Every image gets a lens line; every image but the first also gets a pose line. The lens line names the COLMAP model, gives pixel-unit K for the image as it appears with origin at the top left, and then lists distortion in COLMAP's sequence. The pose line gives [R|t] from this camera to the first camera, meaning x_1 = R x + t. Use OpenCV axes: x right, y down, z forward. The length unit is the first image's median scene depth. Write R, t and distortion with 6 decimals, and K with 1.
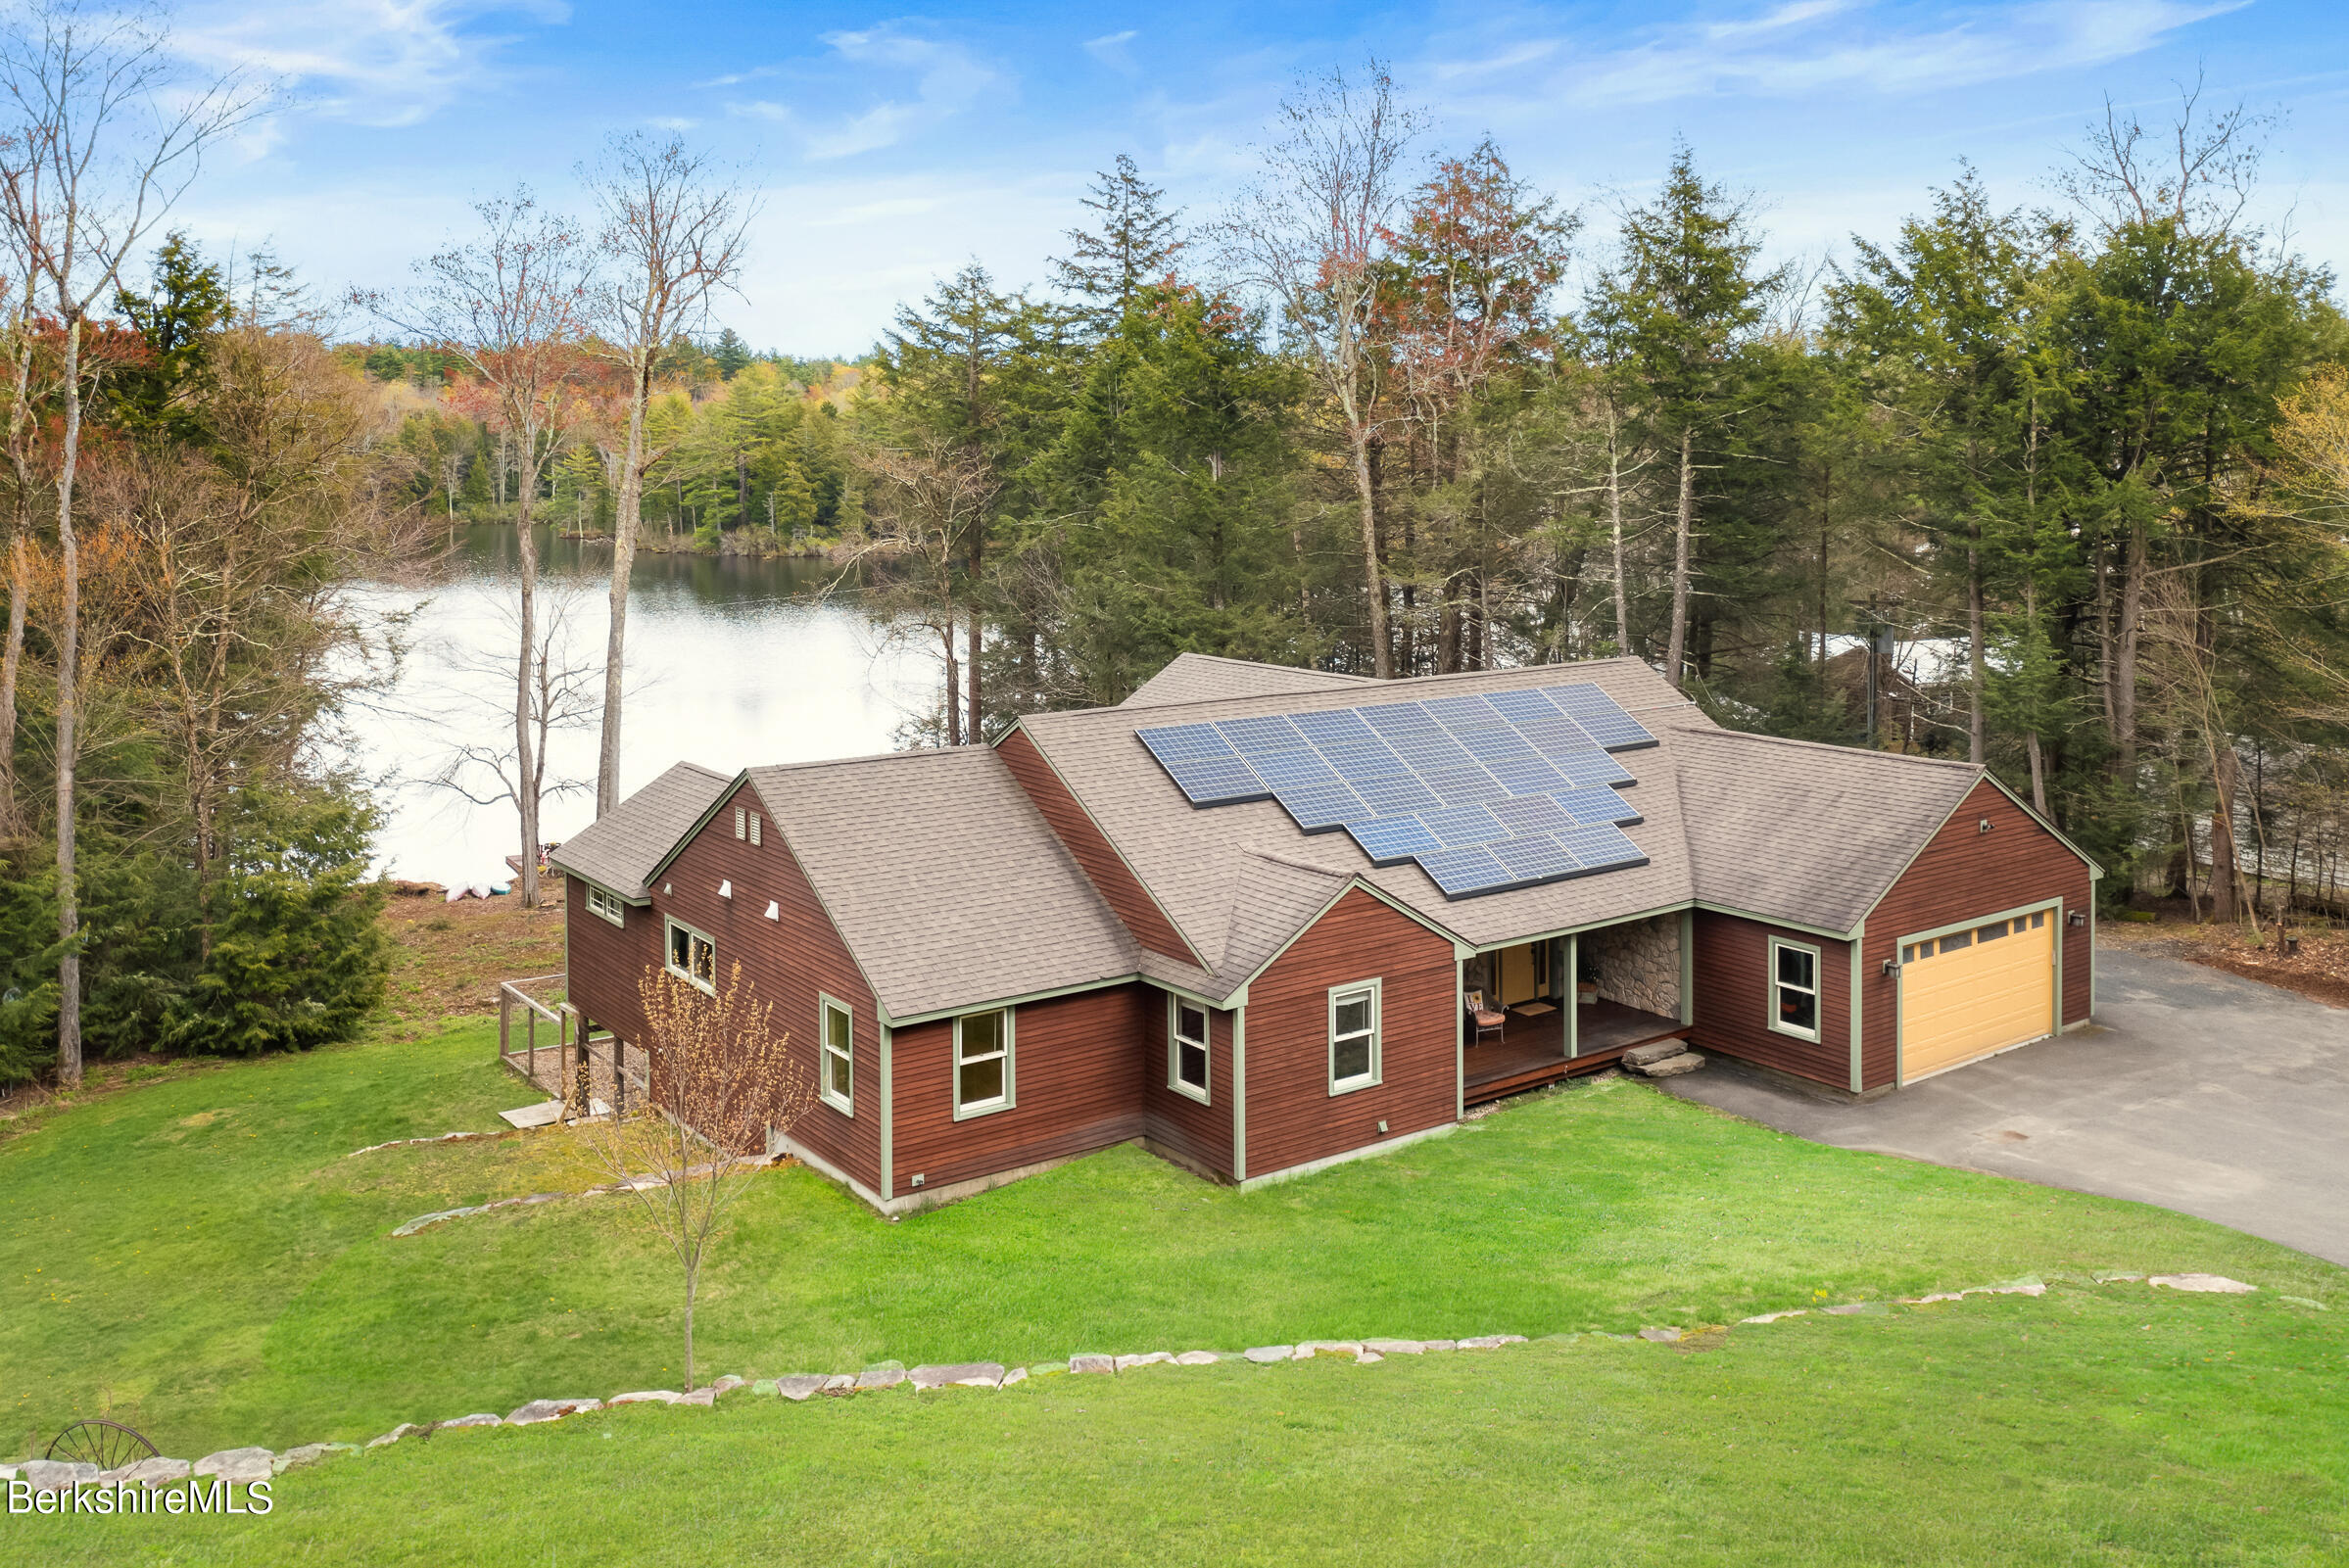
lens RADIAL K [[1990.2, 0, 1180.6], [0, 1990.2, 463.9], [0, 0, 1]] dist [-0.006643, 0.001540]
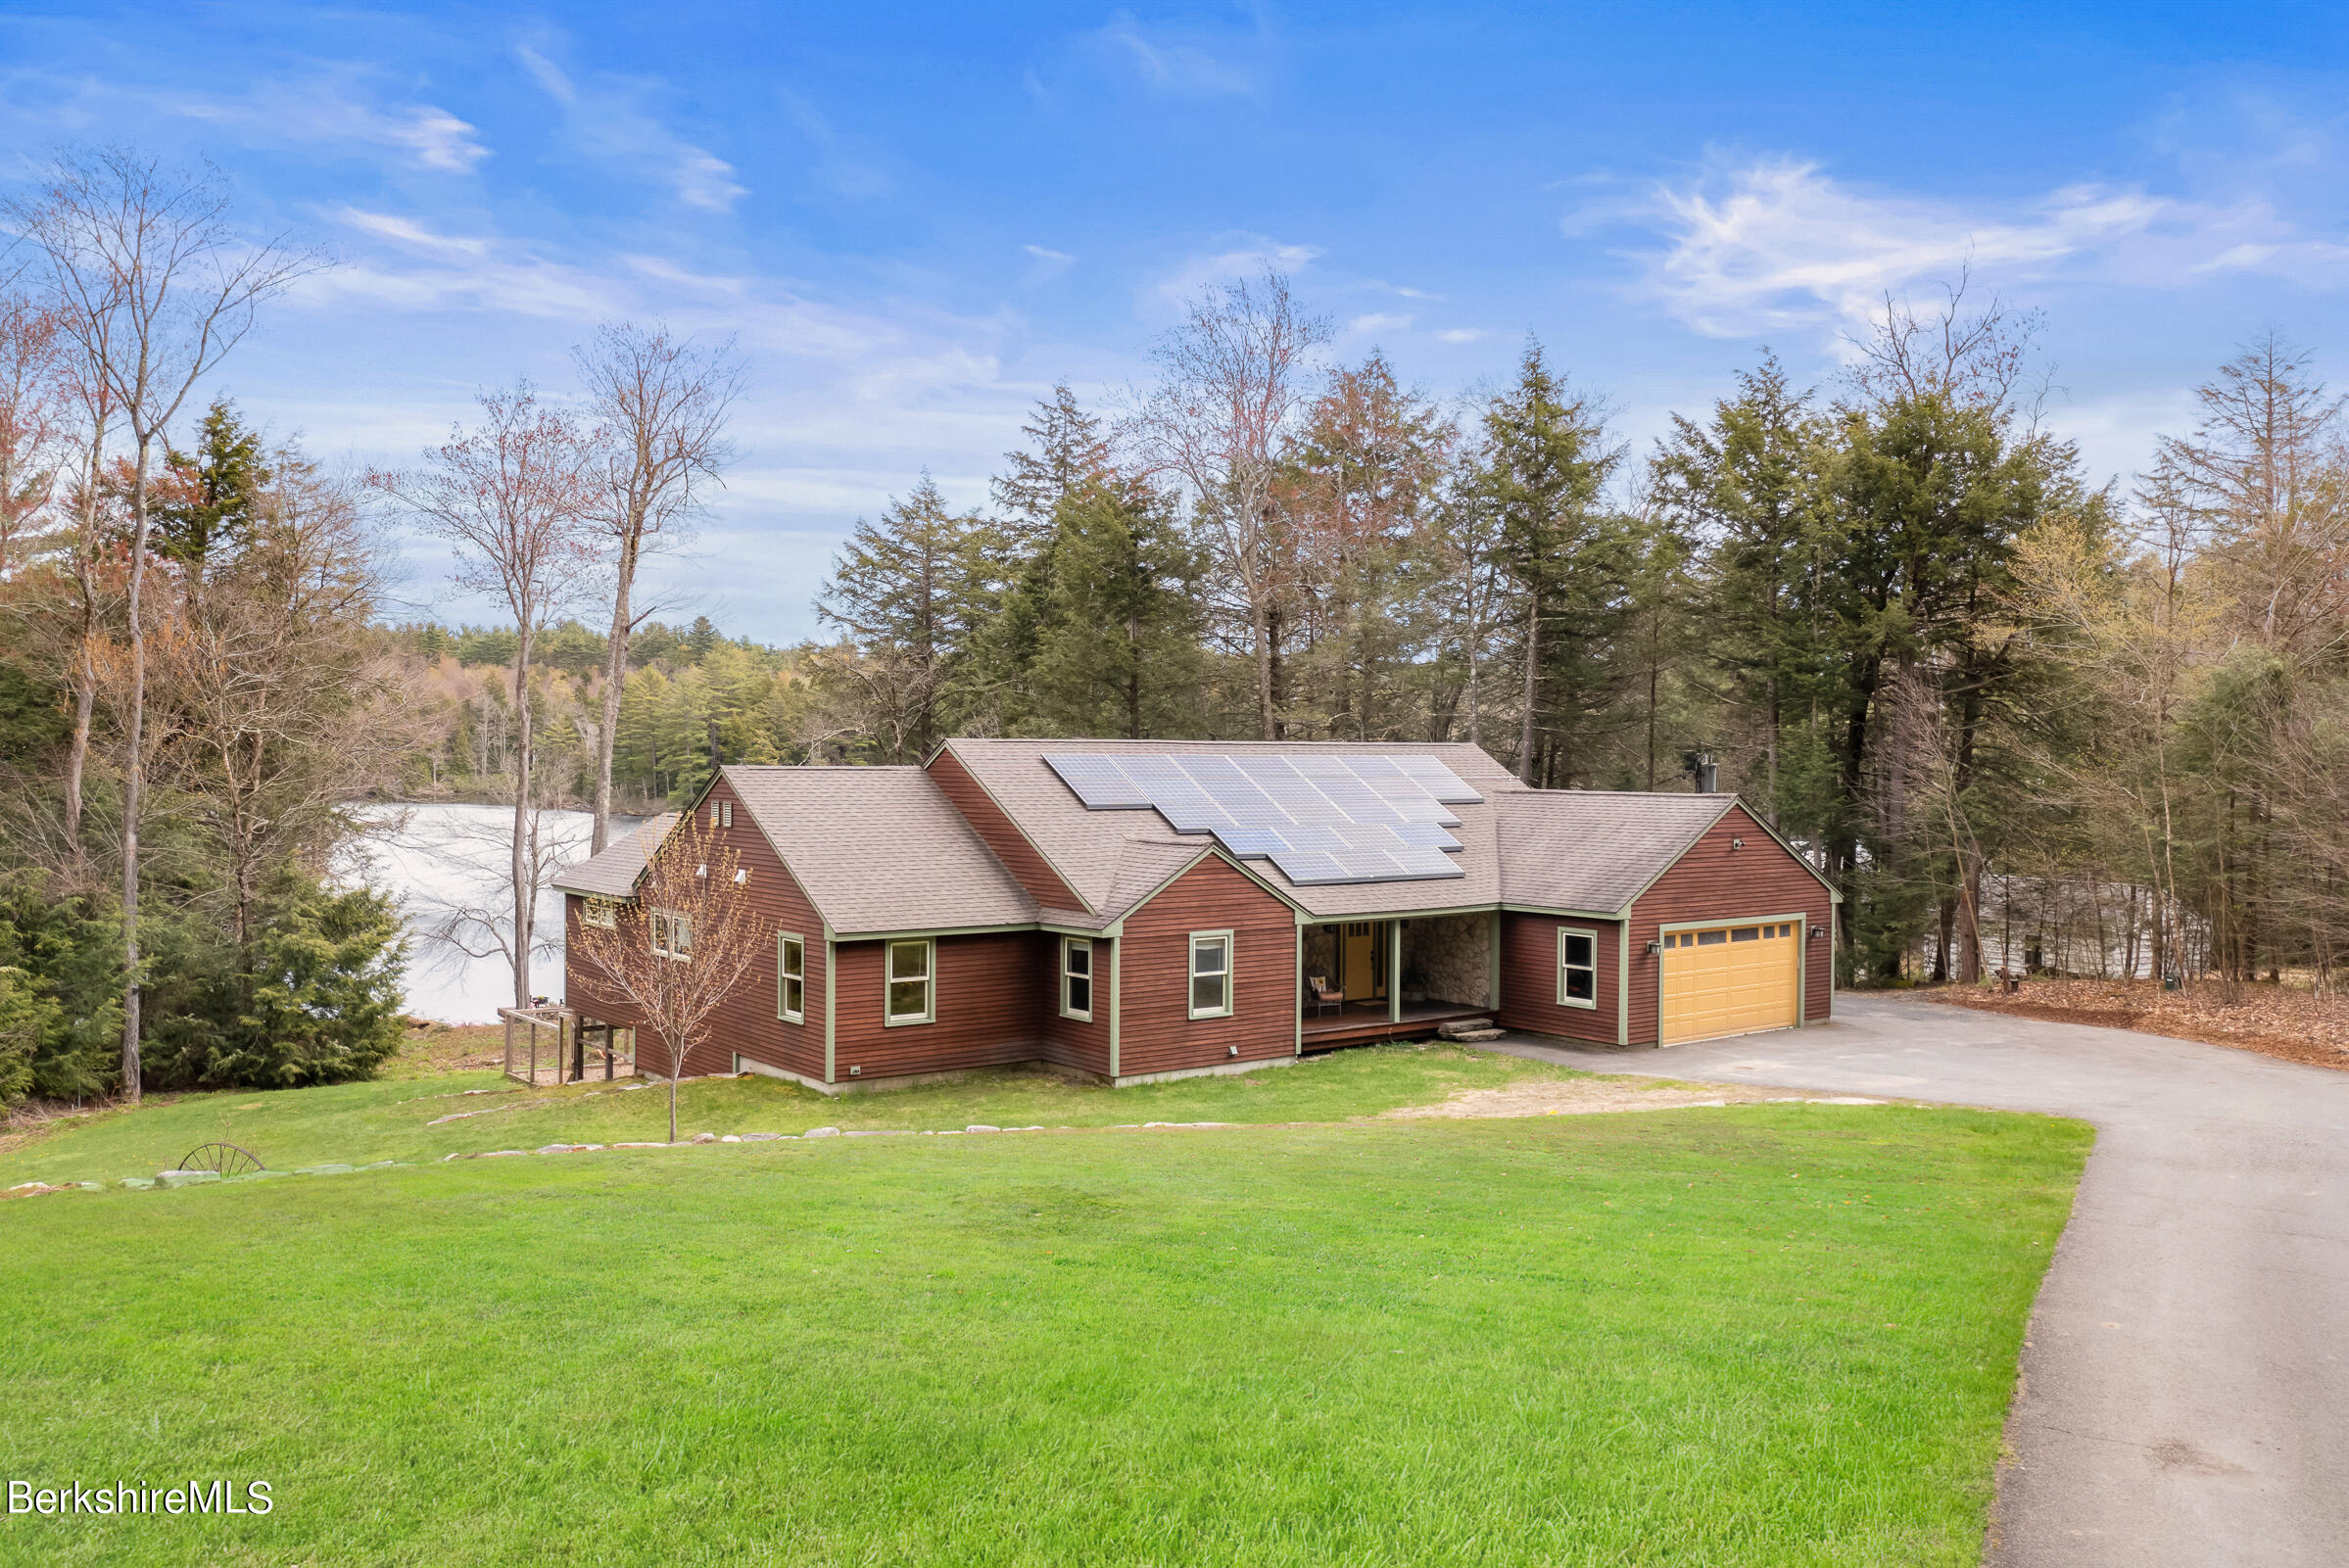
lens RADIAL K [[1897.9, 0, 1172.9], [0, 1897.9, 758.0], [0, 0, 1]] dist [-0.001003, 0.000323]
pose [[0.999724, 0.010903, 0.020830, 0.024468], [-0.010836, 0.999936, -0.003362, 0.101907], [-0.020865, 0.003135, 0.999777, -0.118502]]
